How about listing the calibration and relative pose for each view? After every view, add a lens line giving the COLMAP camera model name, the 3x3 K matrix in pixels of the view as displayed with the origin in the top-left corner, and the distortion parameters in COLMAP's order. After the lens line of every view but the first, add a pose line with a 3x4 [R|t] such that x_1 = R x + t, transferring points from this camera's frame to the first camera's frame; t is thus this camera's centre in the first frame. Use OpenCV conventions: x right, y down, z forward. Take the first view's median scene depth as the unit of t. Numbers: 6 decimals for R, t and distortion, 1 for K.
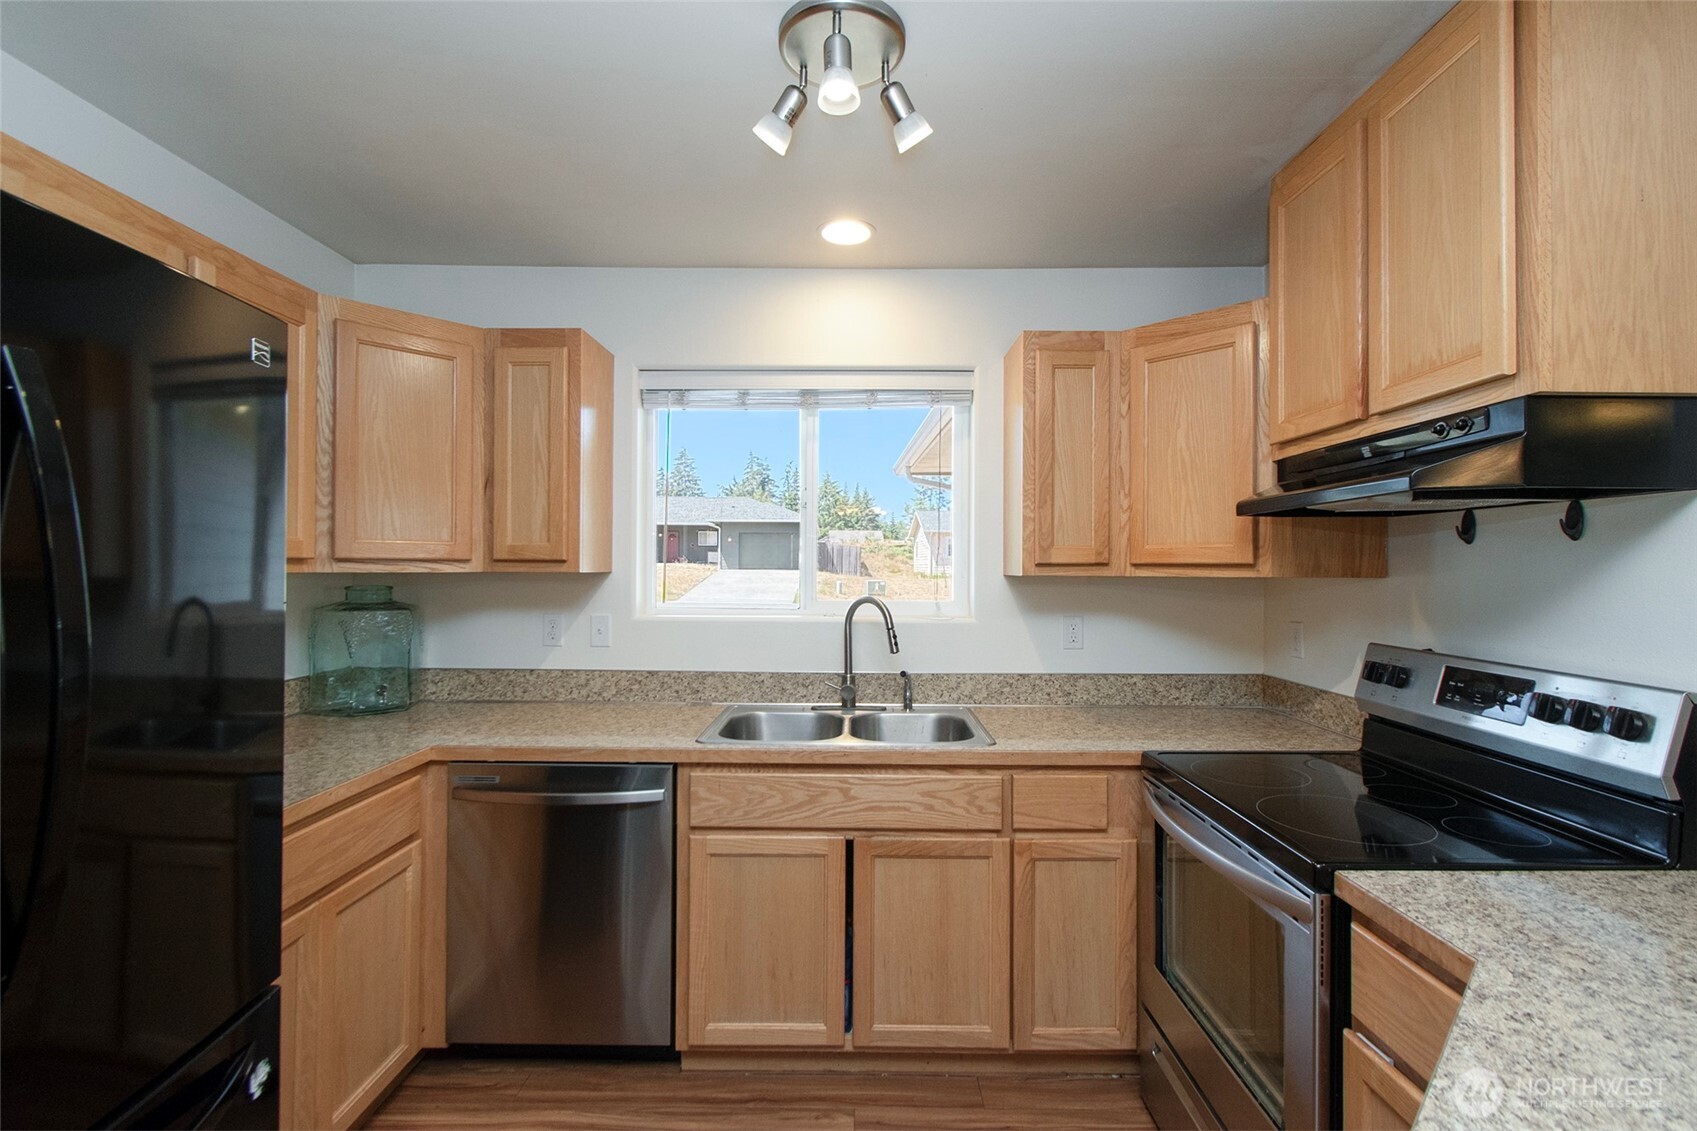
lens RADIAL K [[754.7, 0, 860.6], [0, 754.7, 560.5], [0, 0, 1]] dist [-0.002233, 0.001297]
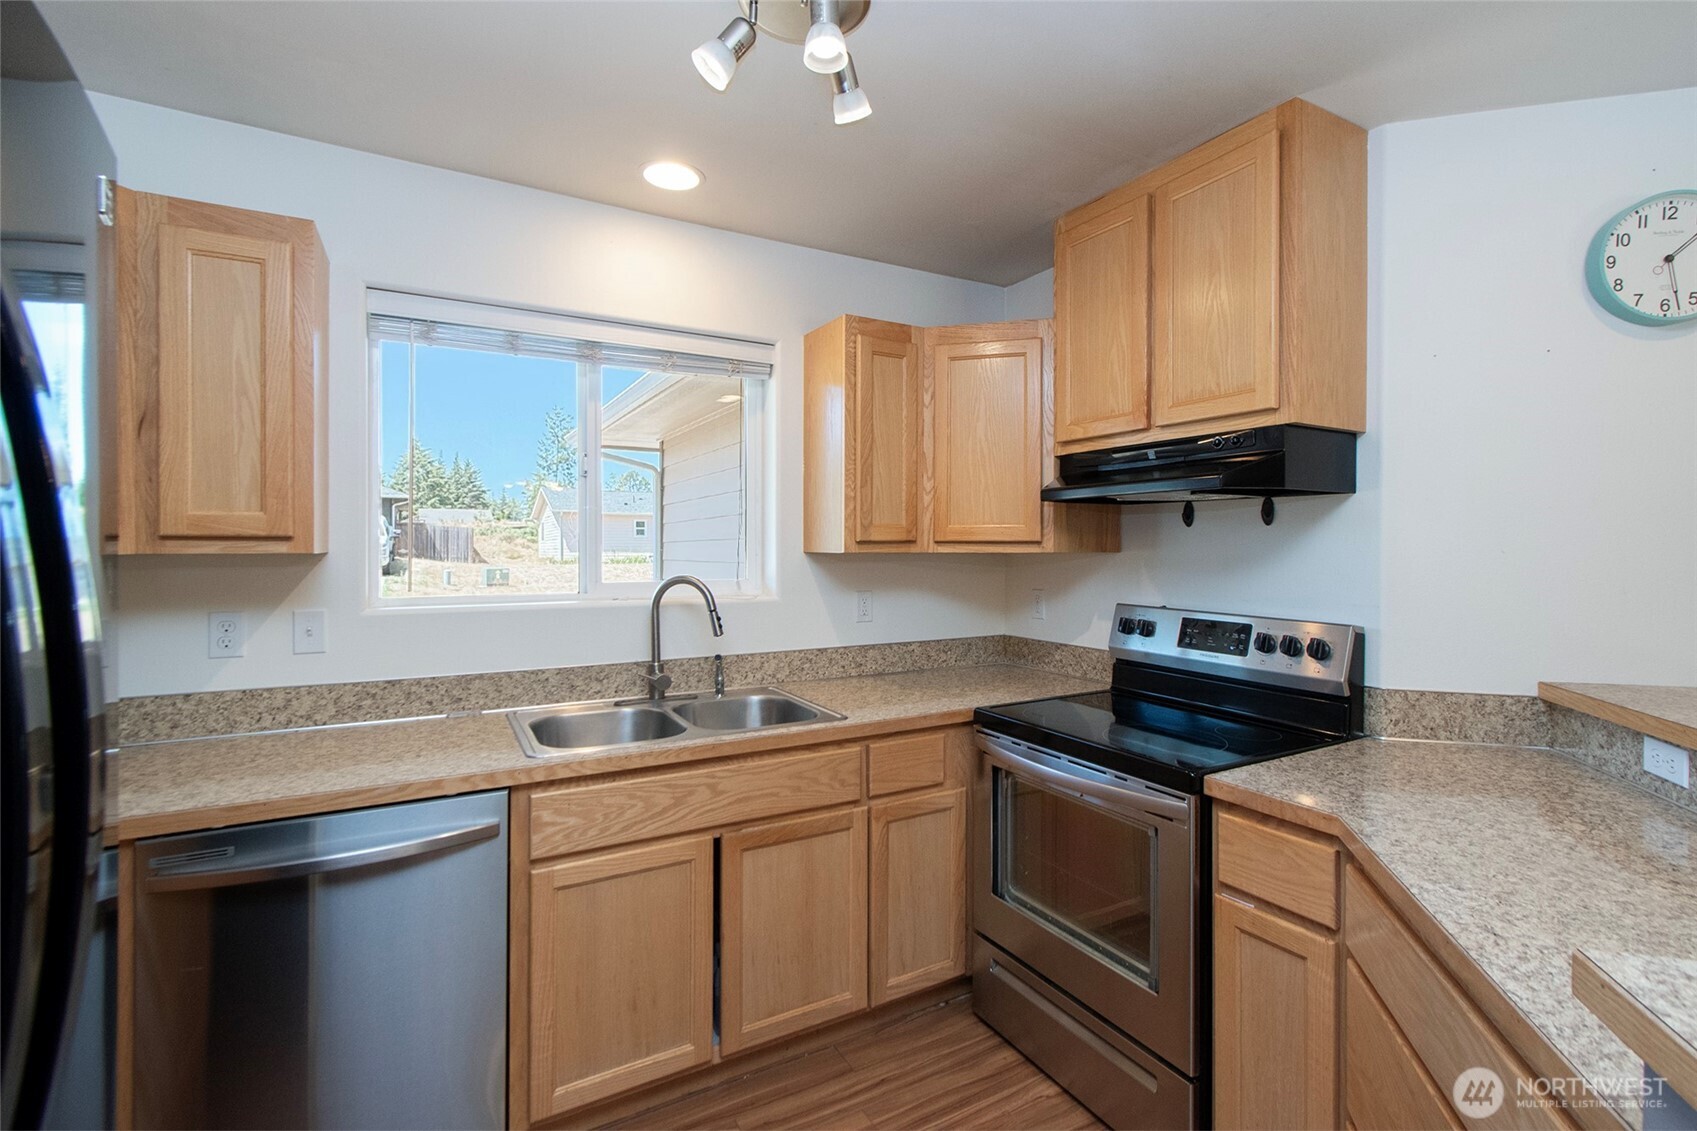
lens RADIAL K [[754.7, 0, 878.3], [0, 754.7, 544.2], [0, 0, 1]] dist [-0.002233, 0.001297]
pose [[0.863576, -0.002699, 0.504212, -0.284813], [-0.002434, 0.999952, 0.009522, -0.001858], [-0.504214, -0.009450, 0.863527, 0.090230]]
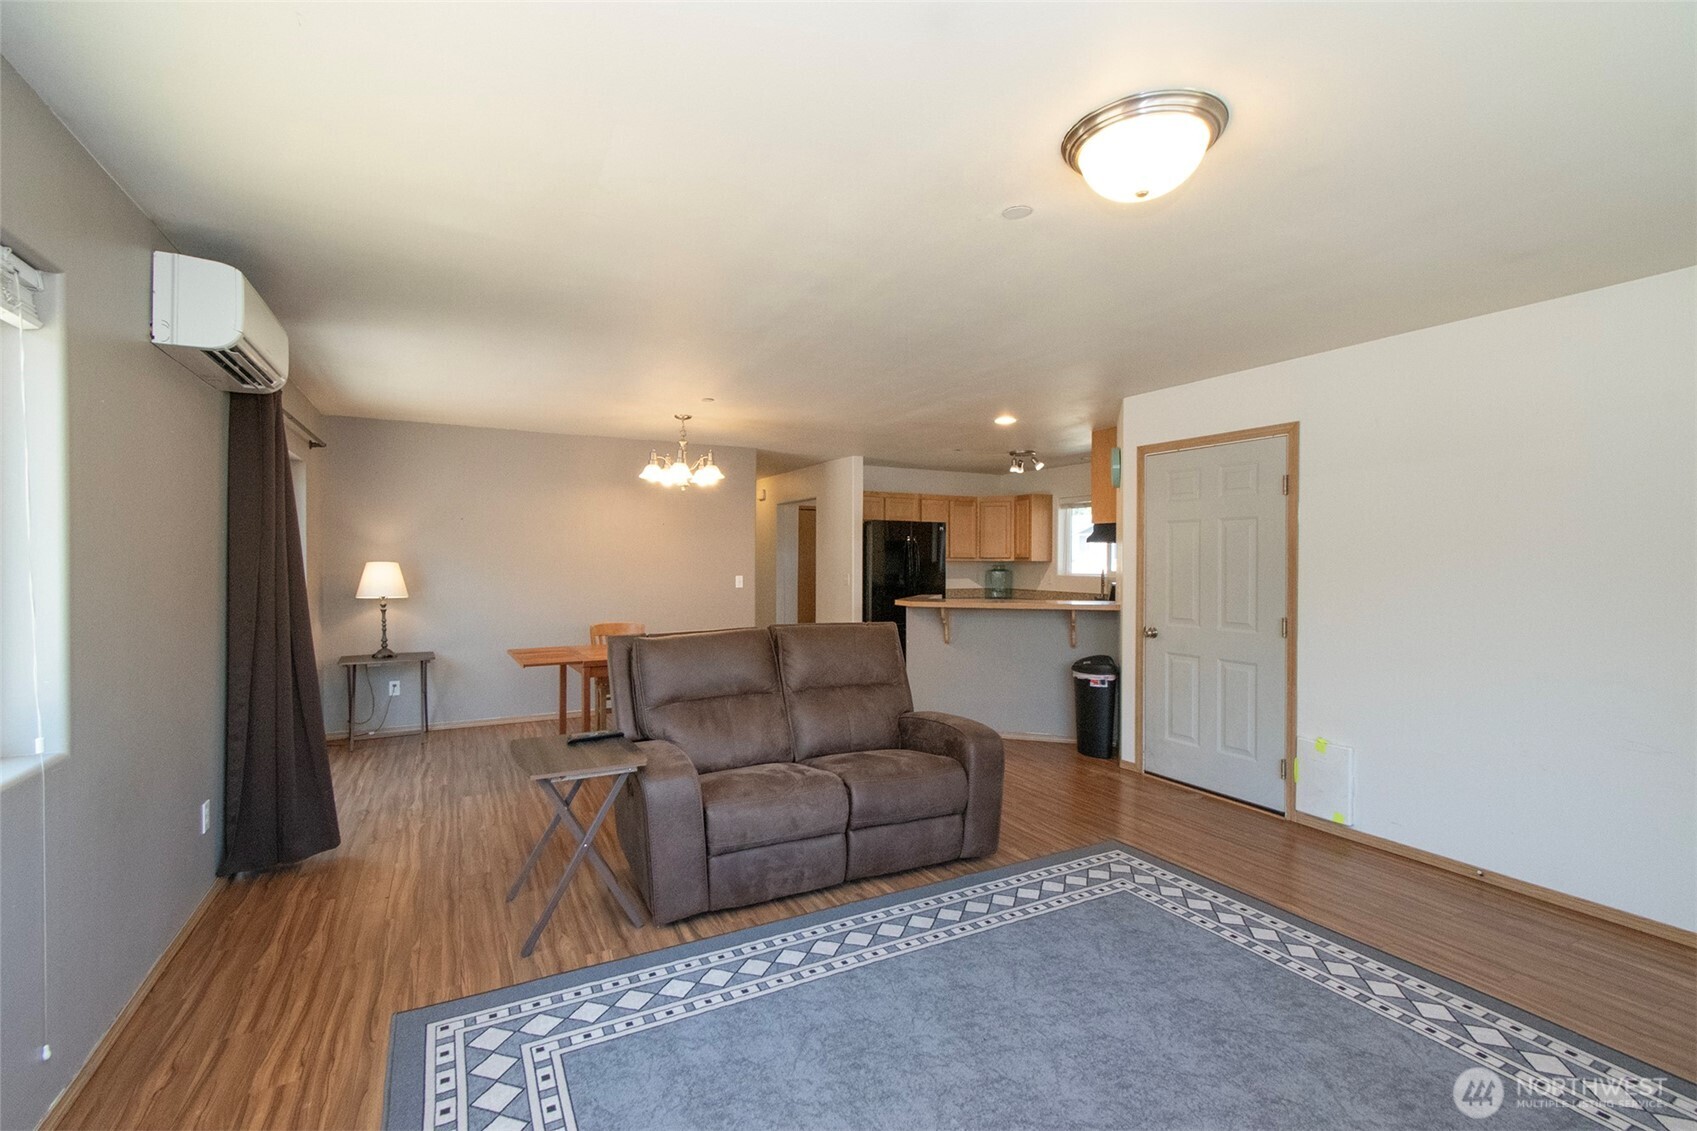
lens RADIAL K [[754.7, 0, 847.9], [0, 754.7, 568.3], [0, 0, 1]] dist [-0.002233, 0.001297]
pose [[0.463012, 0.005940, -0.886332, 2.598233], [0.008749, 0.999898, 0.011271, 0.002911], [0.886309, -0.012974, 0.462913, -1.558660]]
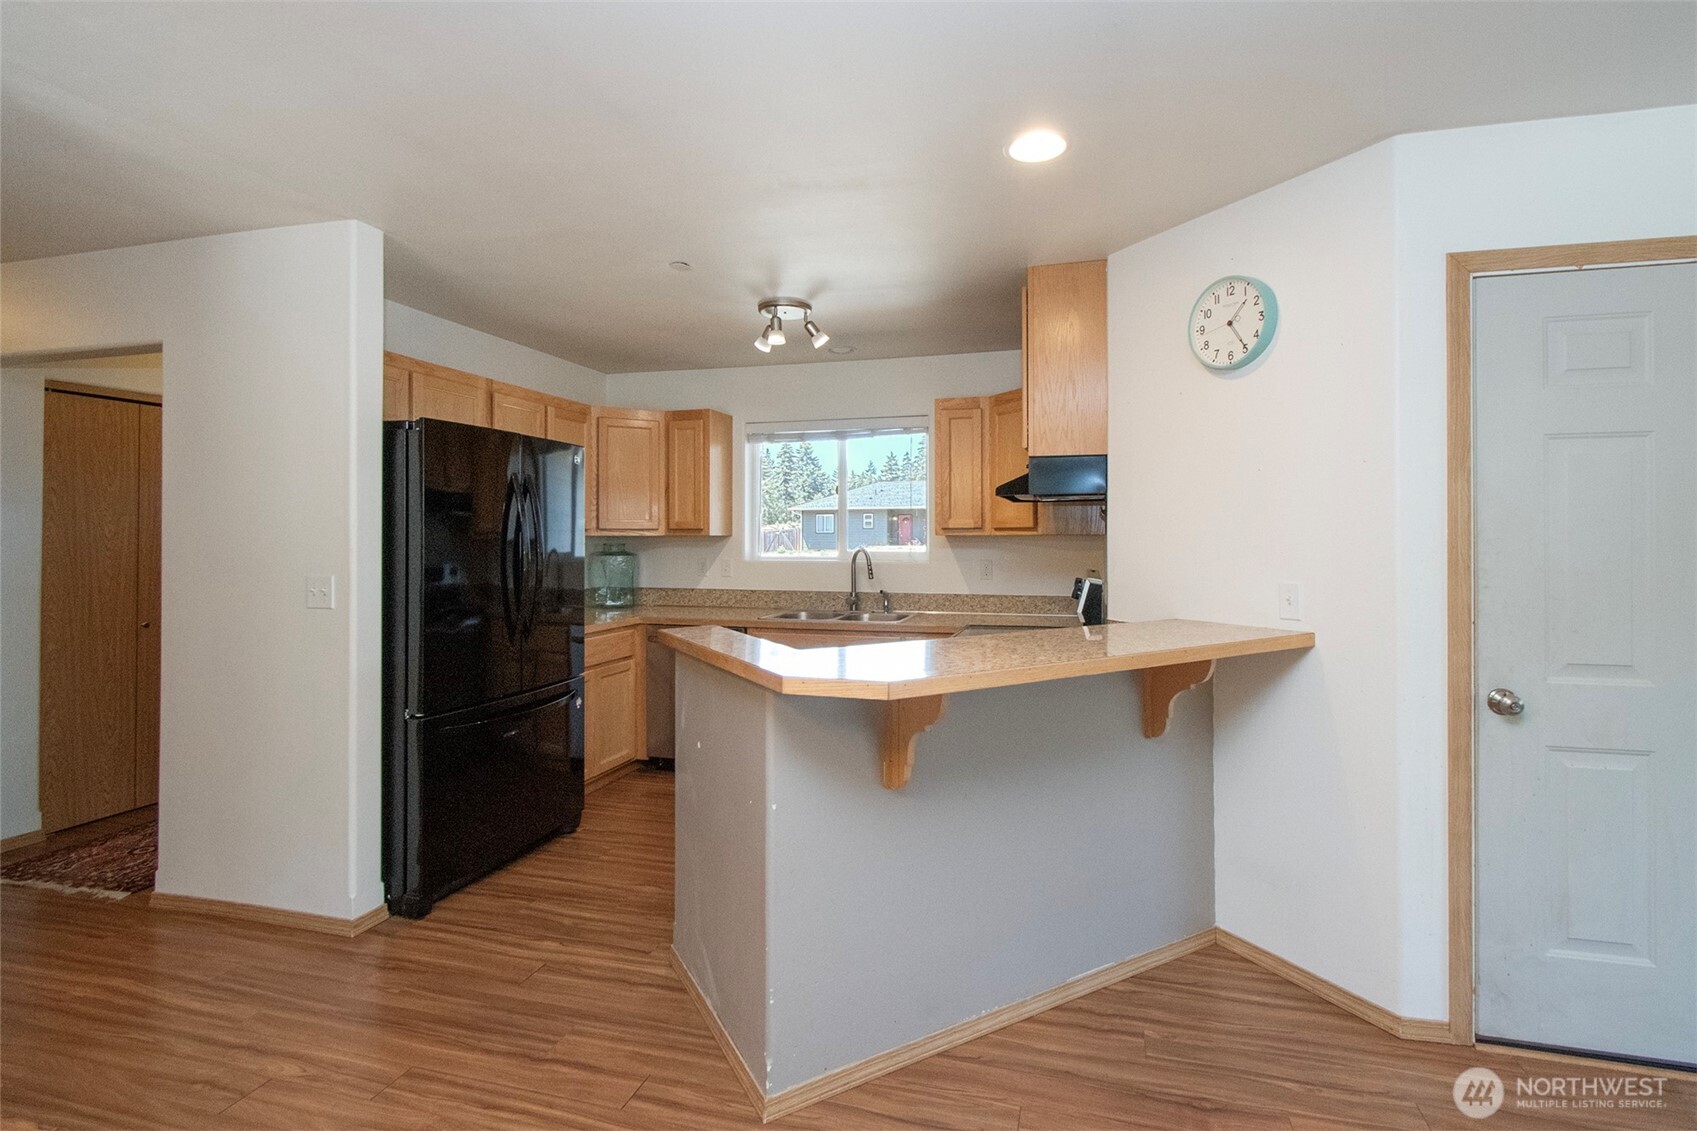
lens RADIAL K [[754.7, 0, 893.1], [0, 754.7, 527.3], [0, 0, 1]] dist [-0.002233, 0.001297]
pose [[0.972200, -0.009677, -0.233952, 0.573248], [0.008680, 0.999948, -0.005293, 0.010132], [0.233992, 0.003116, 0.972234, -0.824657]]
